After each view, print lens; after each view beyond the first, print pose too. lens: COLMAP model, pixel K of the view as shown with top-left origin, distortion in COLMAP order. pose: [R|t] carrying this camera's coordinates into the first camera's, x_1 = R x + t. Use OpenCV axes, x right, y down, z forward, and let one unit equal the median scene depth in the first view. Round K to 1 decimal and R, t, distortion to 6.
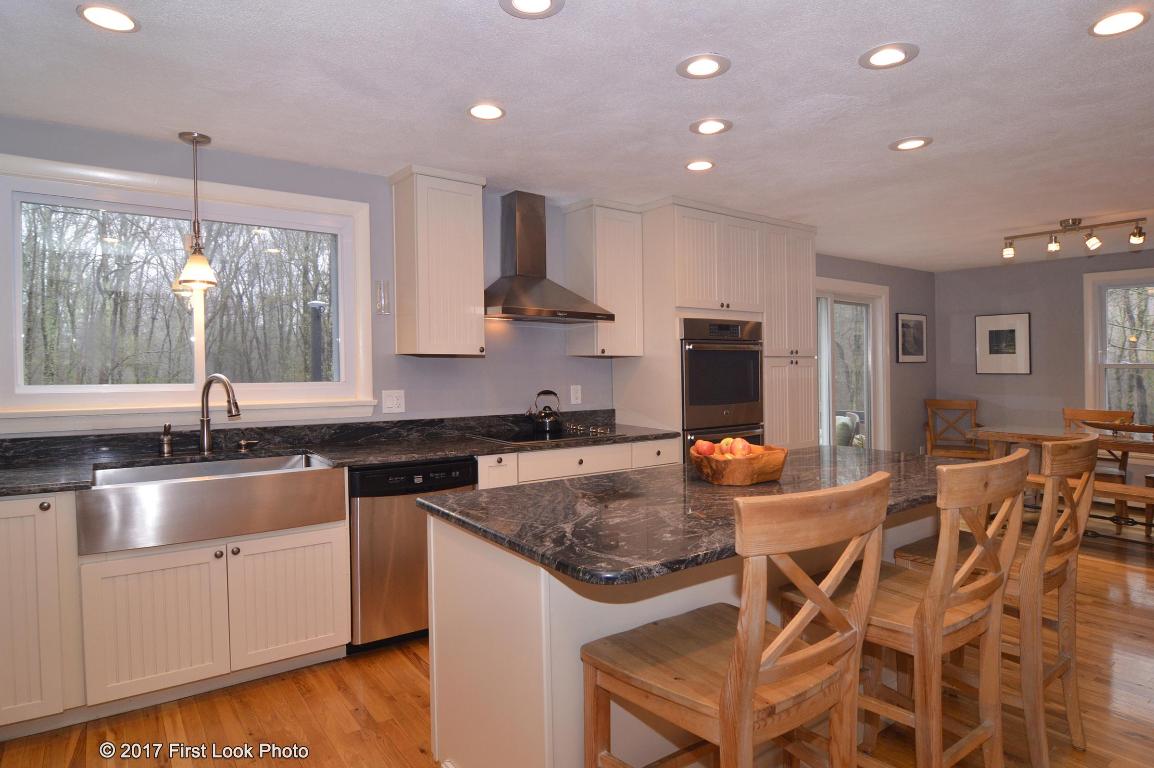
lens RADIAL K [[591.1, 0, 669.6], [0, 591.1, 384.8], [0, 0, 1]] dist [-0.000364, 0.000001]
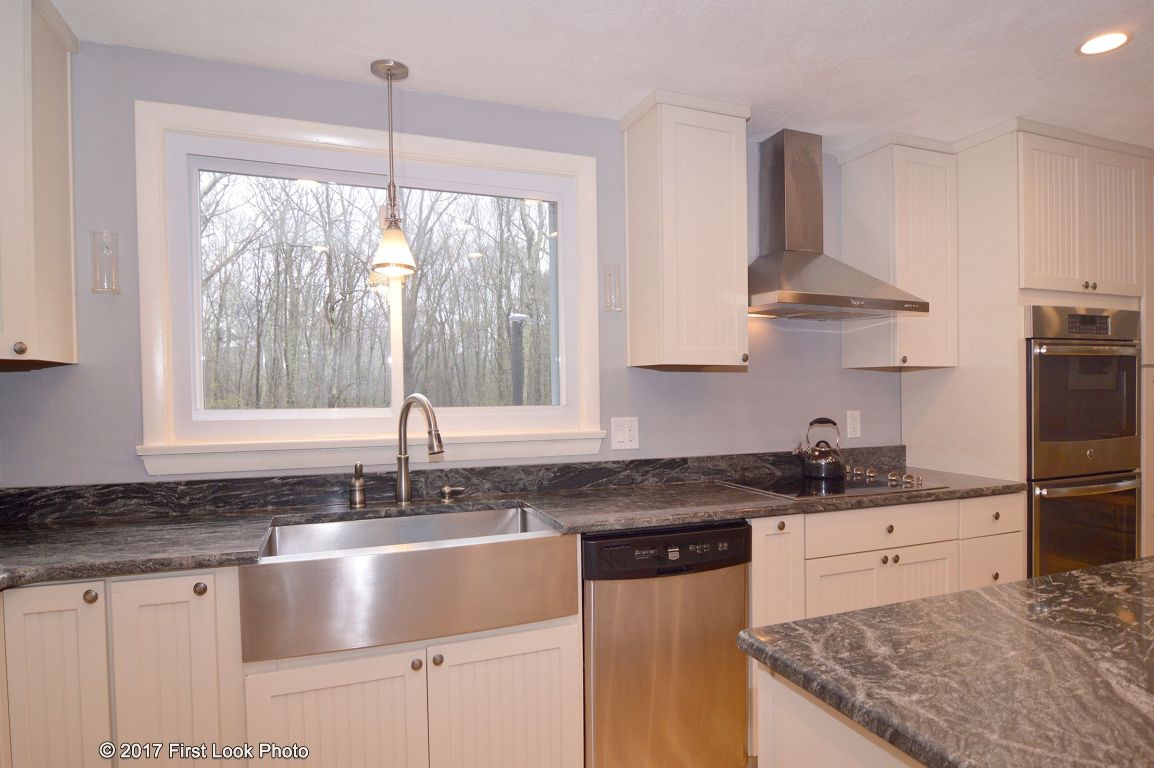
lens RADIAL K [[643.7, 0, 643.4], [0, 643.7, 410.2], [0, 0, 1]] dist [-0.008187, -0.002436]
pose [[0.947398, -0.002321, -0.320050, -0.192263], [0.001483, 0.999995, -0.002860, 0.002511], [0.320055, 0.002235, 0.947396, 0.263561]]
